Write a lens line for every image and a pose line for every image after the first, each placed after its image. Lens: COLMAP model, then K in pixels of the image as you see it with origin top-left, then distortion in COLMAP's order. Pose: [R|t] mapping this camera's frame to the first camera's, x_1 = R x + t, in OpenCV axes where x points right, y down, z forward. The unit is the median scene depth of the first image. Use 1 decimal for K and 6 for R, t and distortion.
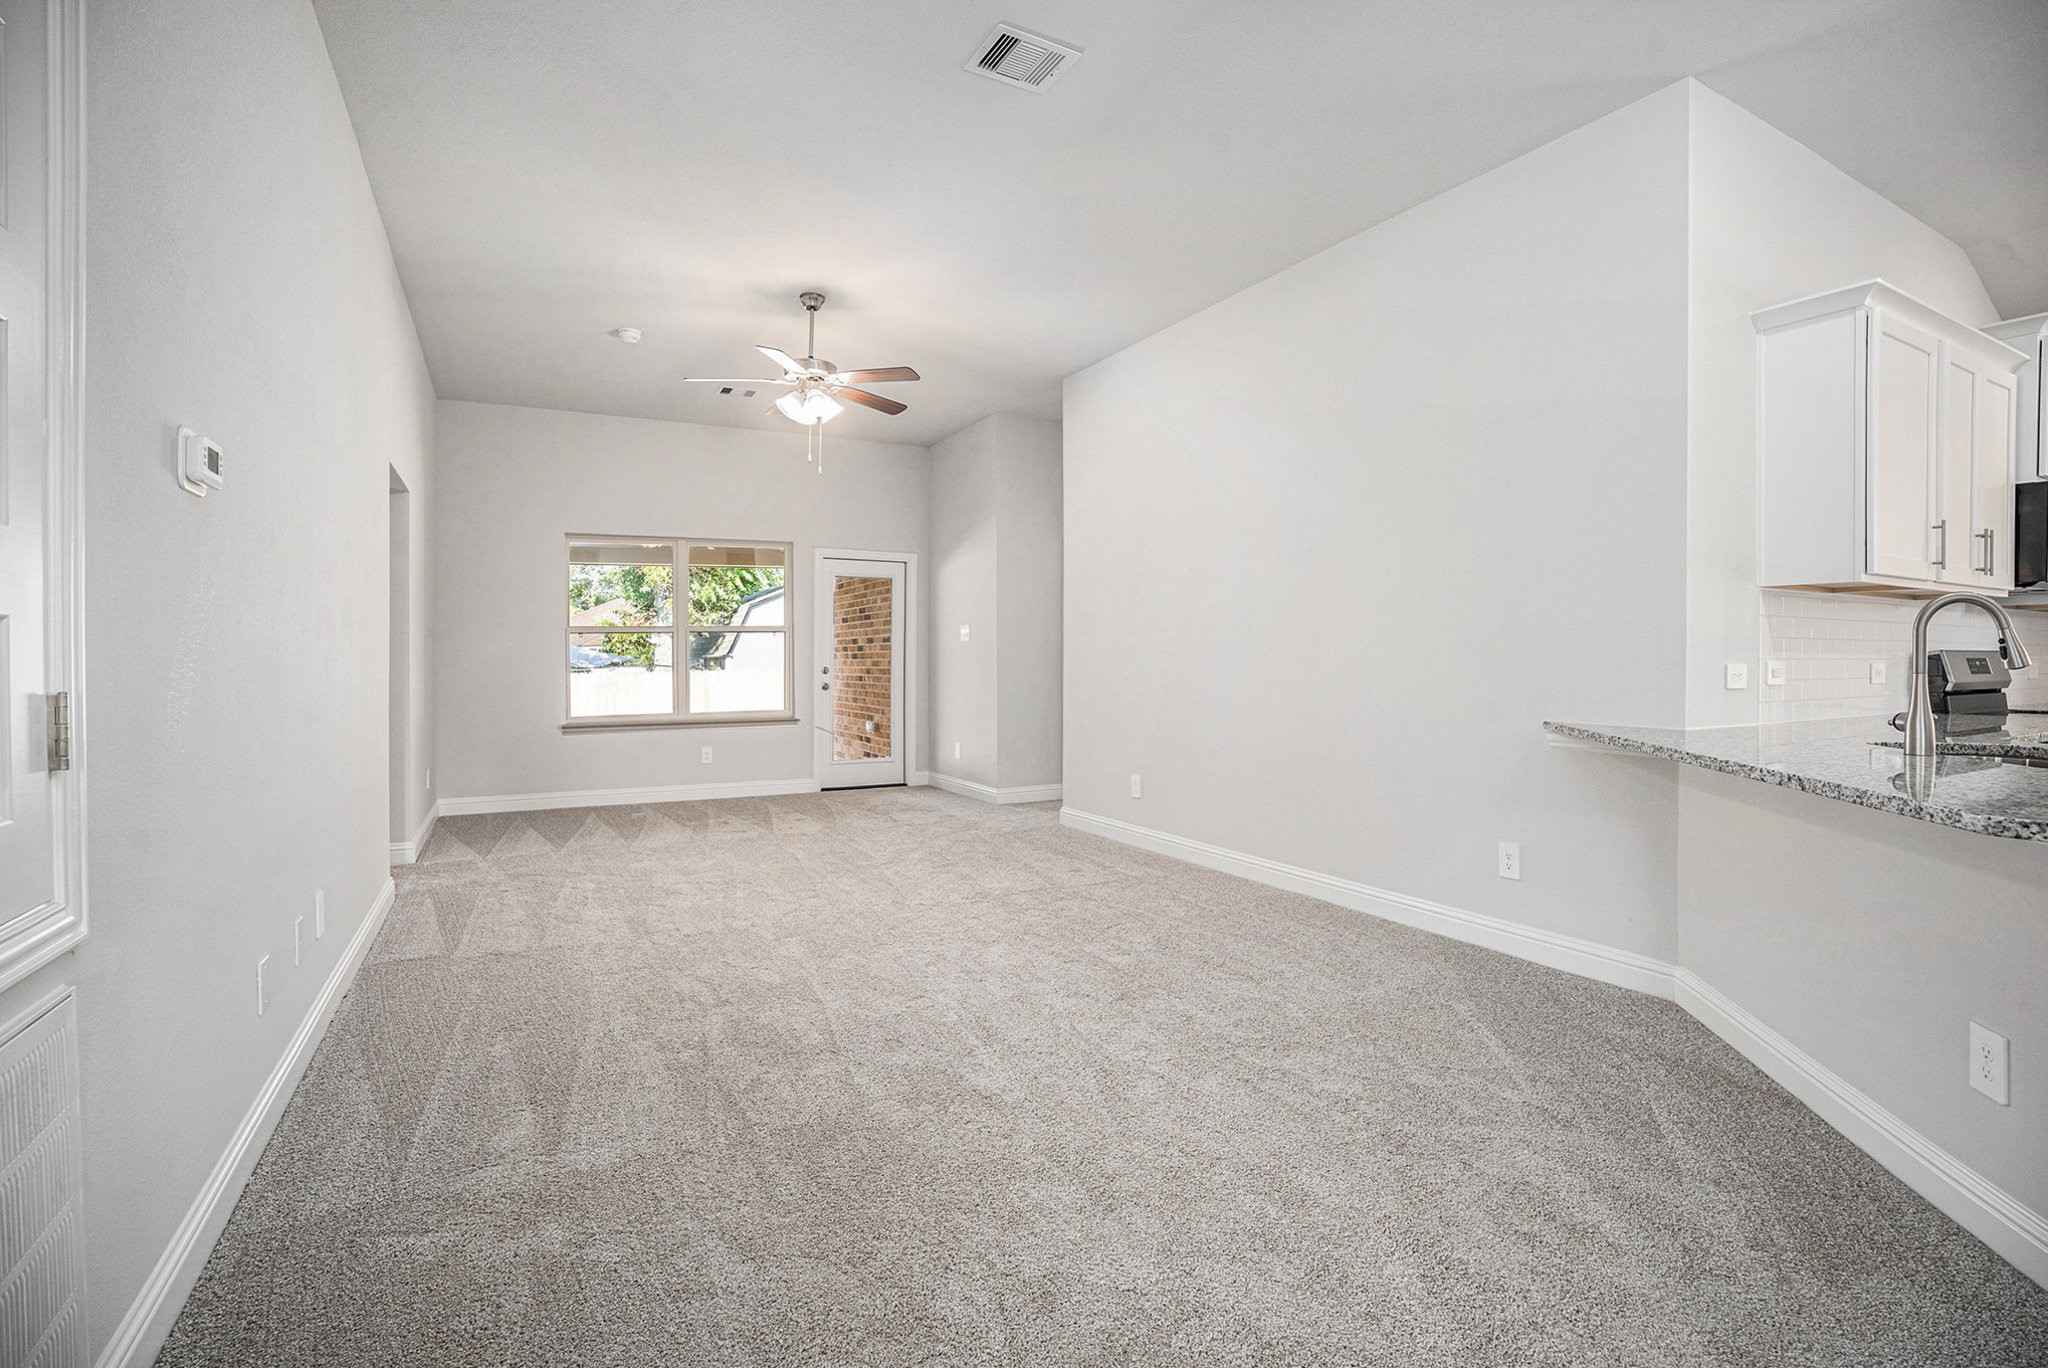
lens RADIAL K [[1058.9, 0, 992.4], [0, 1058.9, 672.5], [0, 0, 1]] dist [-0.002920, 0.001672]
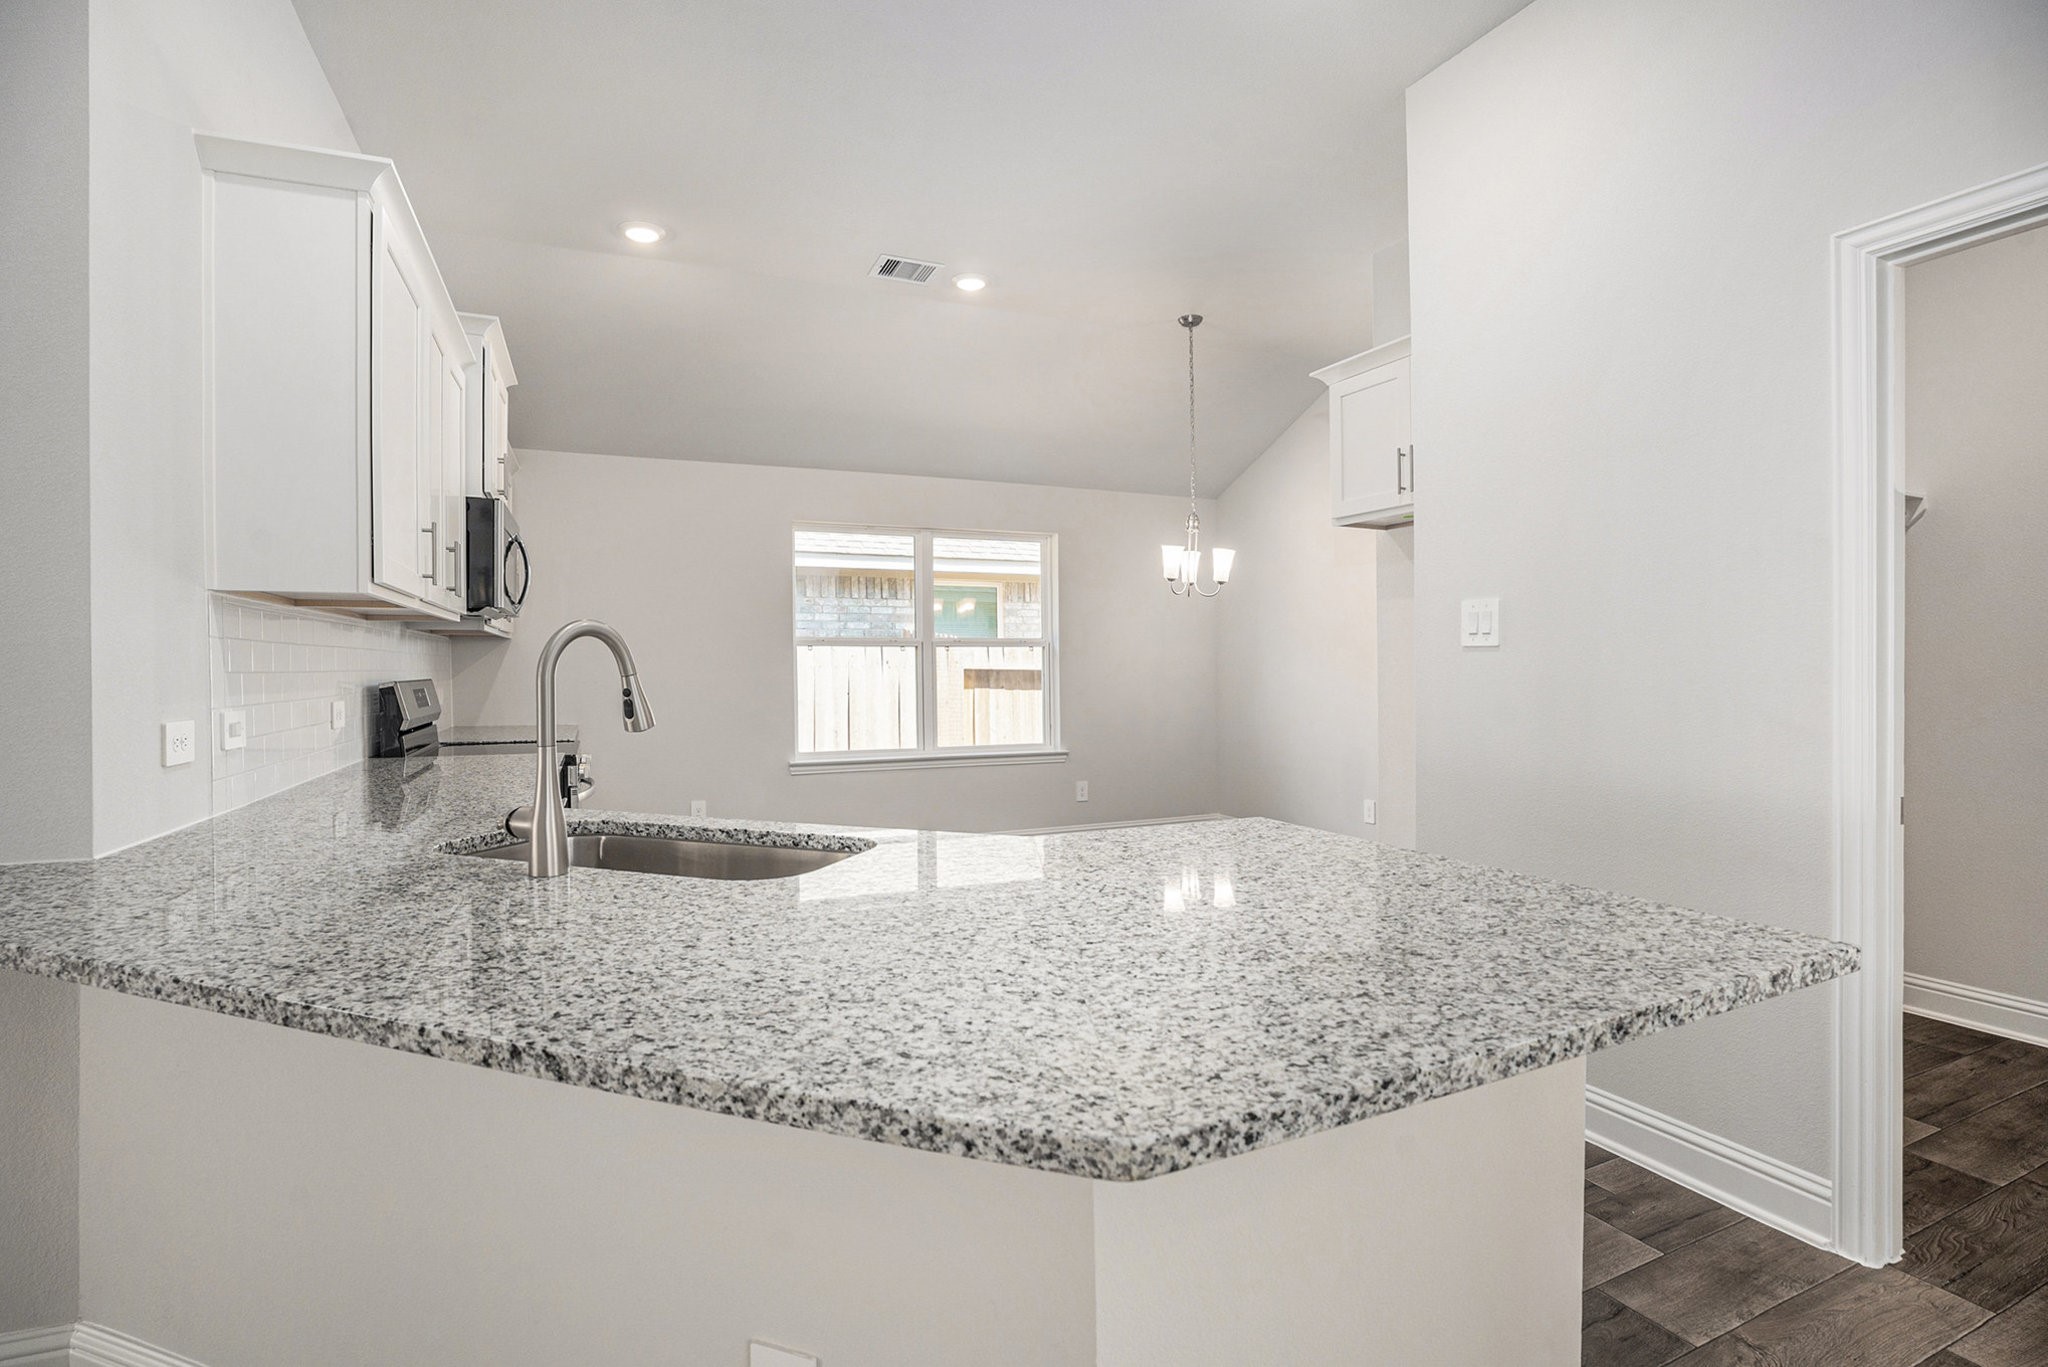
lens RADIAL K [[933.7, 0, 1024.0], [0, 933.7, 683.5], [0, 0, 1]] dist [-0.057348, -0.000046]
pose [[0.102191, -0.022944, 0.994500, 0.287700], [0.010756, 0.999701, 0.021958, -0.036595], [-0.994707, 0.008453, 0.102407, 0.525446]]
